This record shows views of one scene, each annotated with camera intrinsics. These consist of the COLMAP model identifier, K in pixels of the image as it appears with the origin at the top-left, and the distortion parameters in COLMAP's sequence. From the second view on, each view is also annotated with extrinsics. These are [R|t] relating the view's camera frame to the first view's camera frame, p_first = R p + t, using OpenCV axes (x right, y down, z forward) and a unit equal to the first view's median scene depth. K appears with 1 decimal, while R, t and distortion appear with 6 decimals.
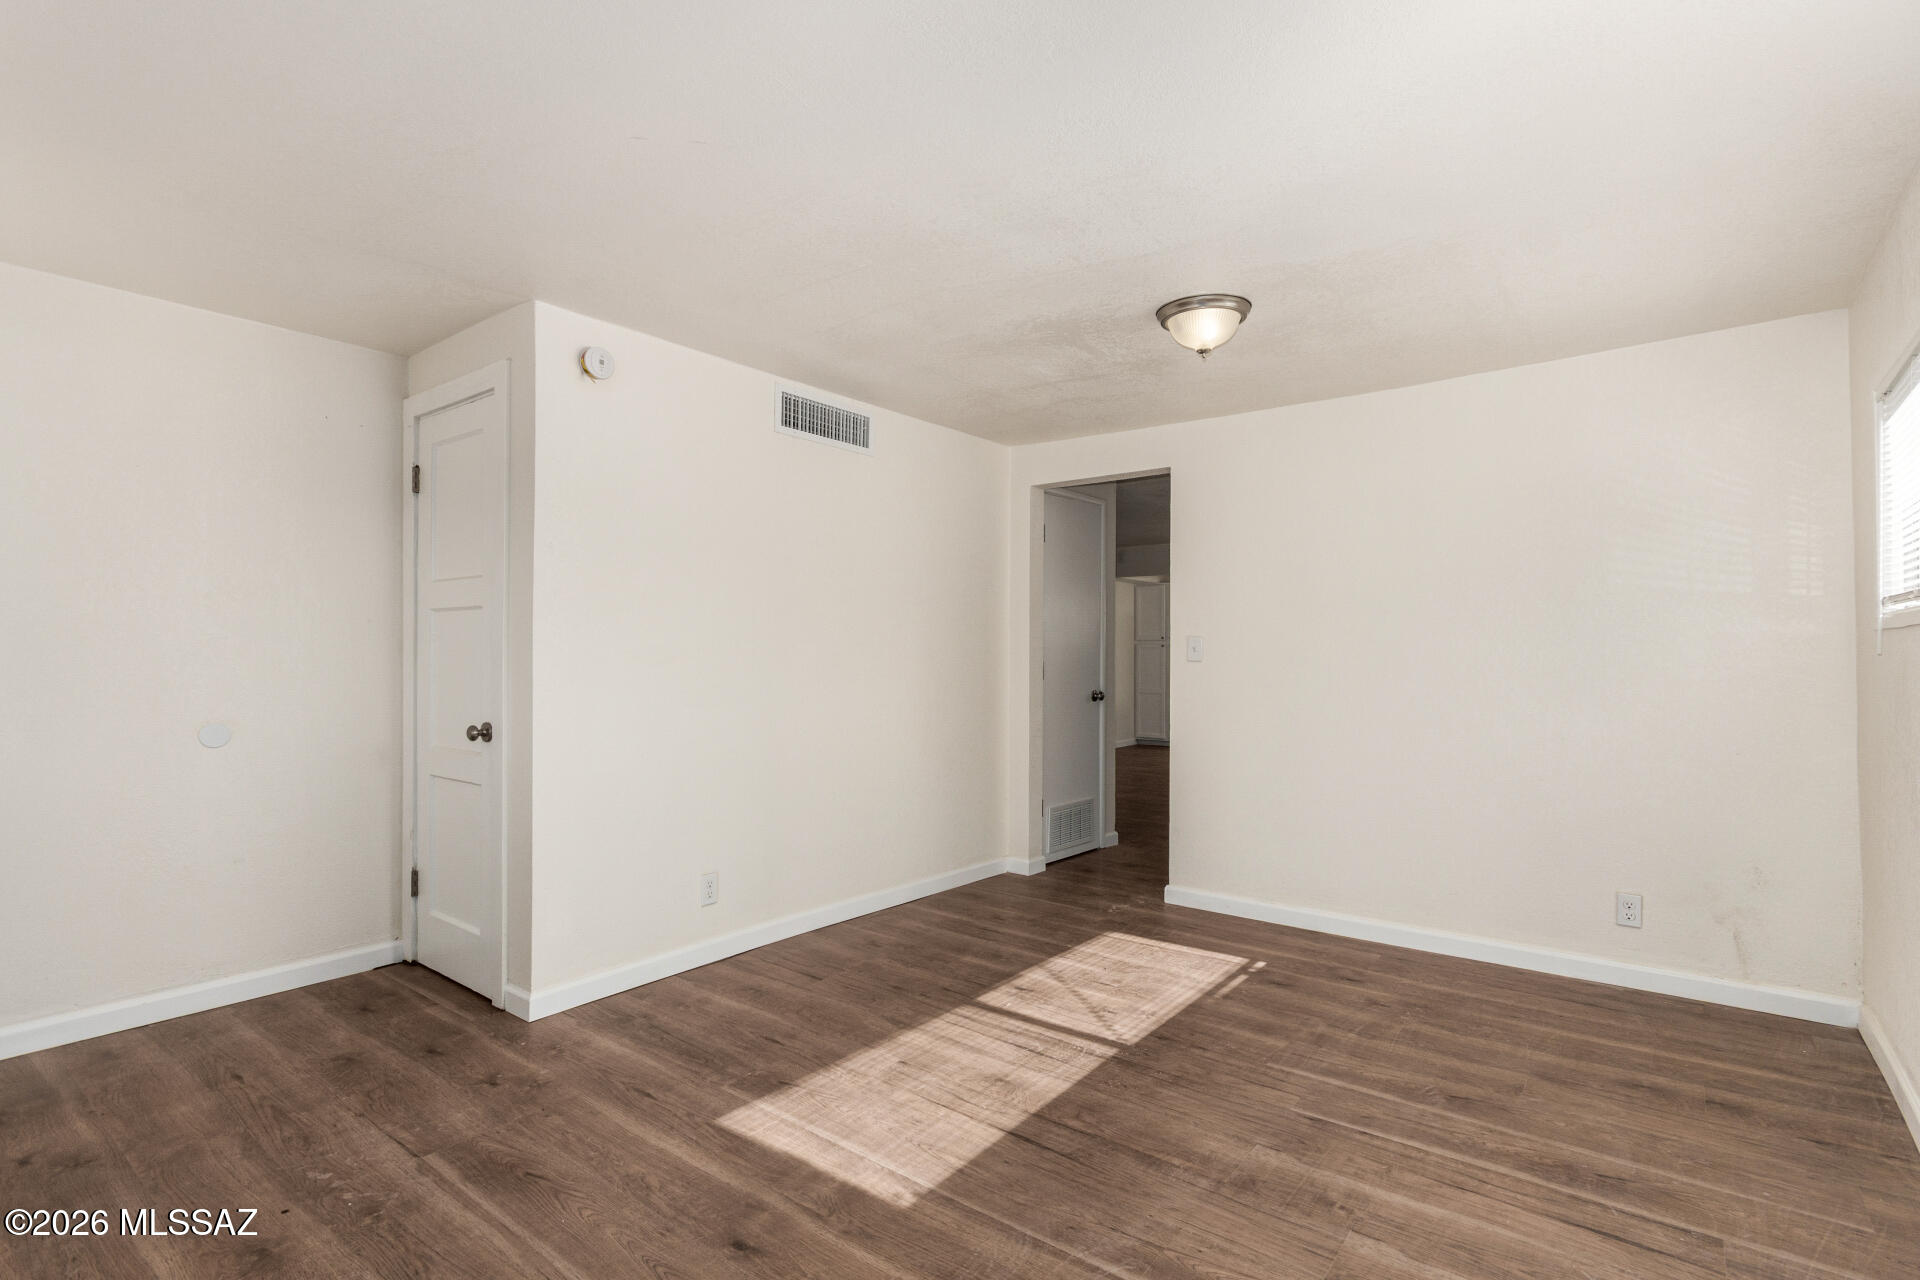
lens RADIAL K [[892.4, 0, 991.9], [0, 892.4, 642.1], [0, 0, 1]] dist [-0.001953, -0.000280]
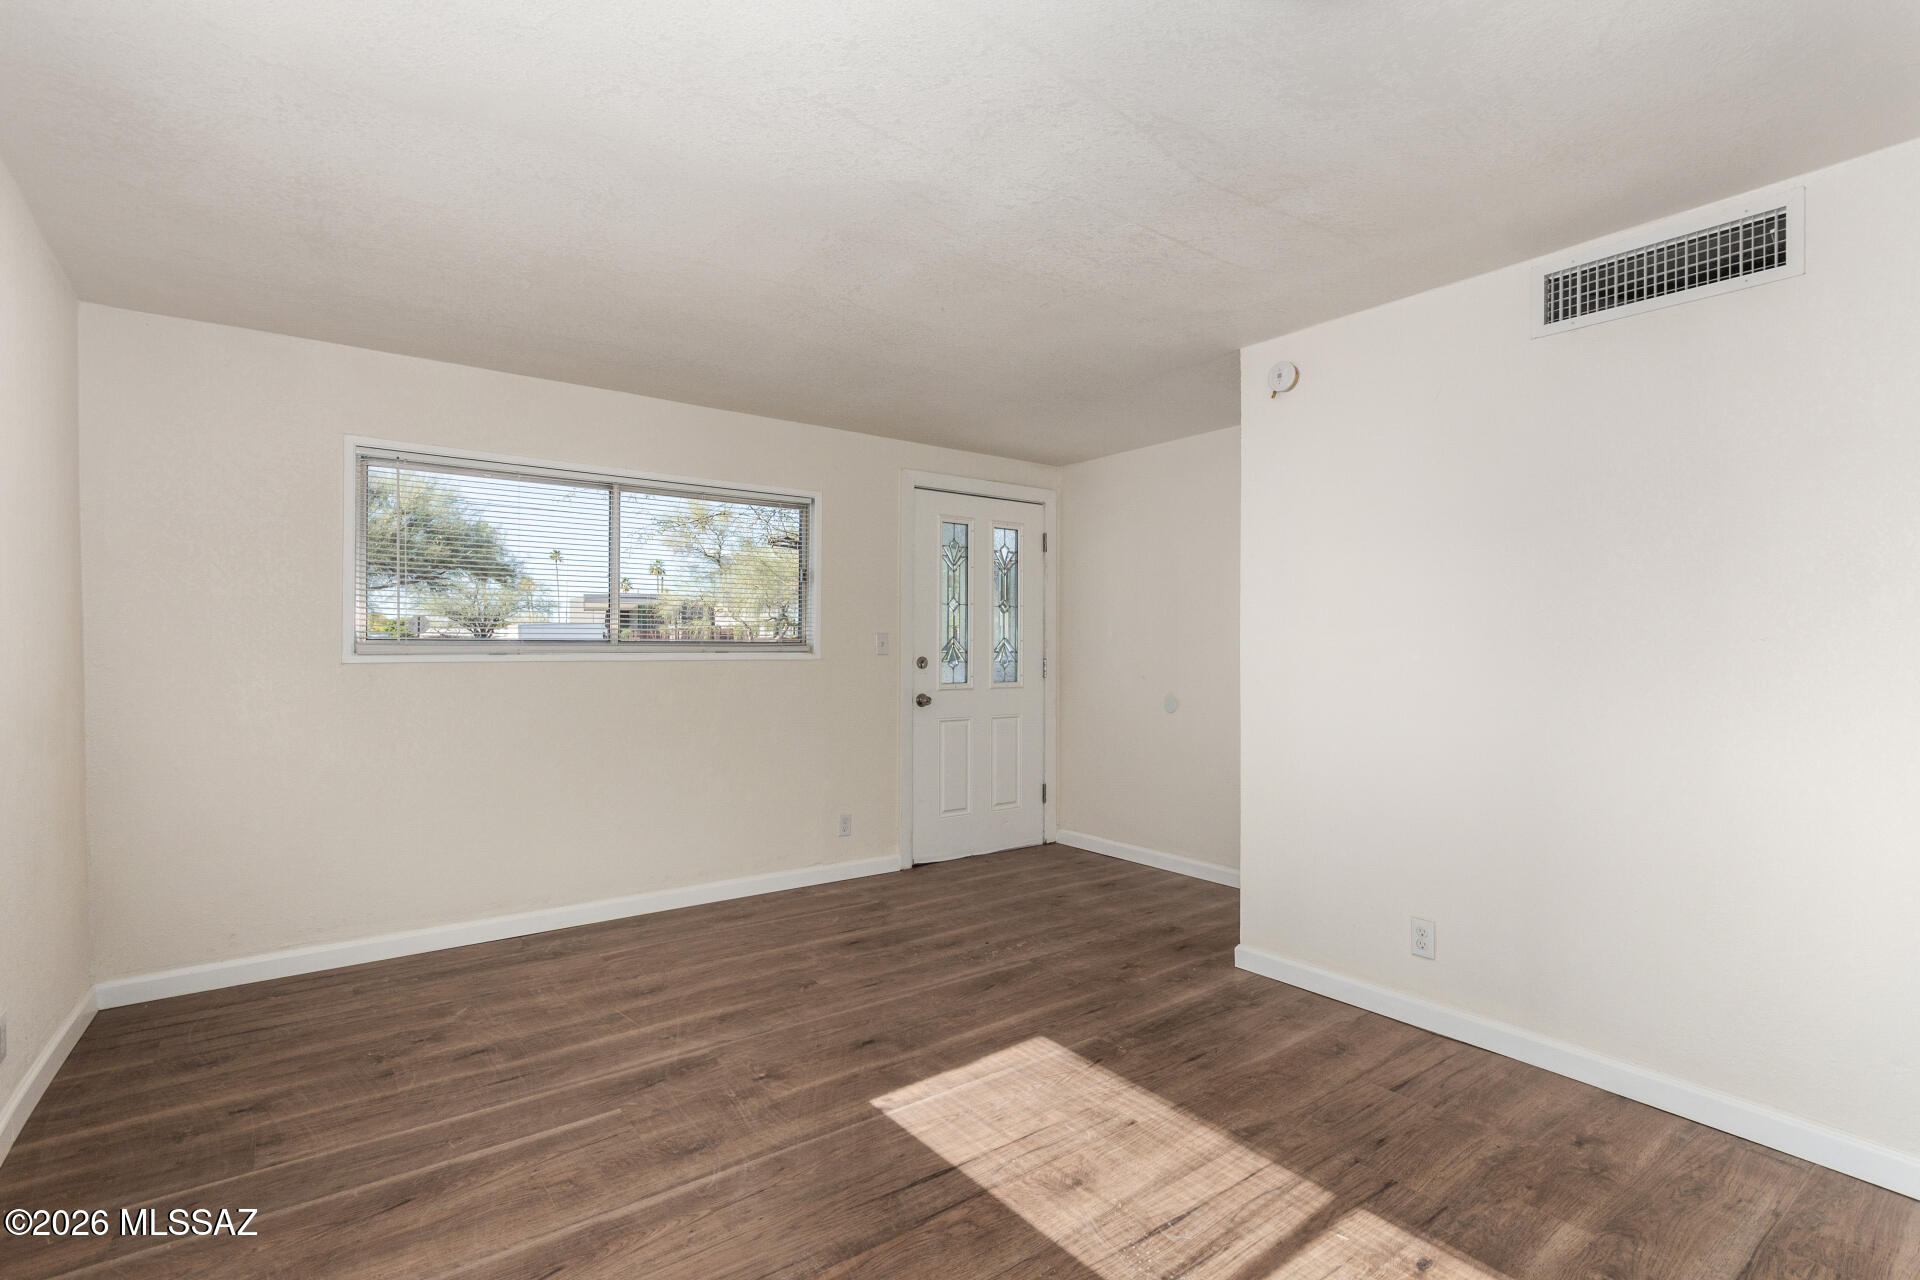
lens RADIAL K [[892.4, 0, 961.3], [0, 892.4, 626.4], [0, 0, 1]] dist [-0.001953, -0.000280]
pose [[-0.266148, -0.027446, -0.963541, 0.772539], [0.006468, 0.999521, -0.030257, 0.017651], [0.963911, -0.014285, -0.265843, 1.059061]]
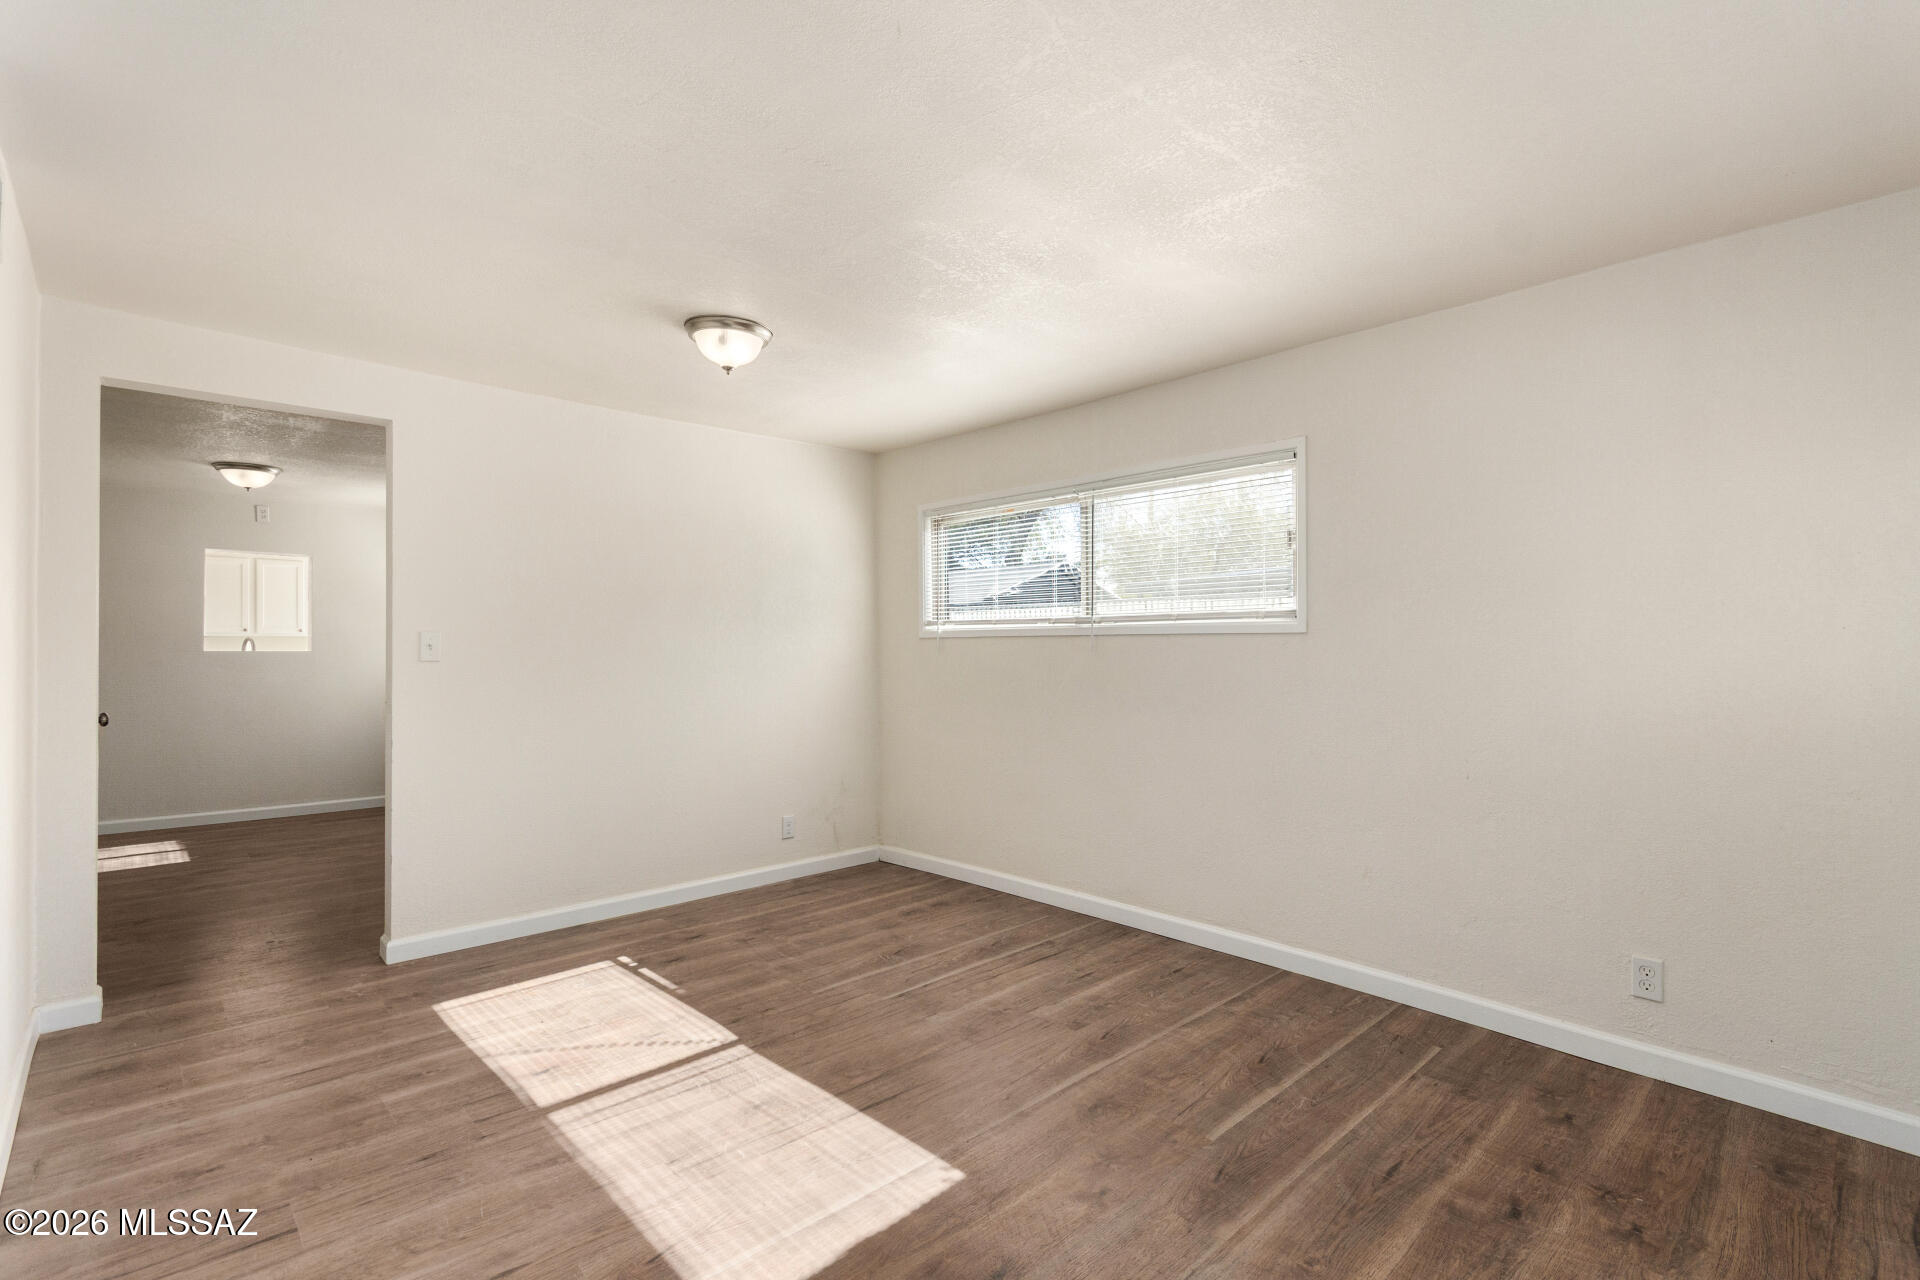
lens RADIAL K [[892.4, 0, 950.2], [0, 892.4, 659.0], [0, 0, 1]] dist [-0.001953, -0.000280]
pose [[0.168843, -0.014767, 0.985532, -0.836864], [-0.010410, 0.999805, 0.016764, -0.002746], [-0.985588, -0.013090, 0.168656, 0.609716]]
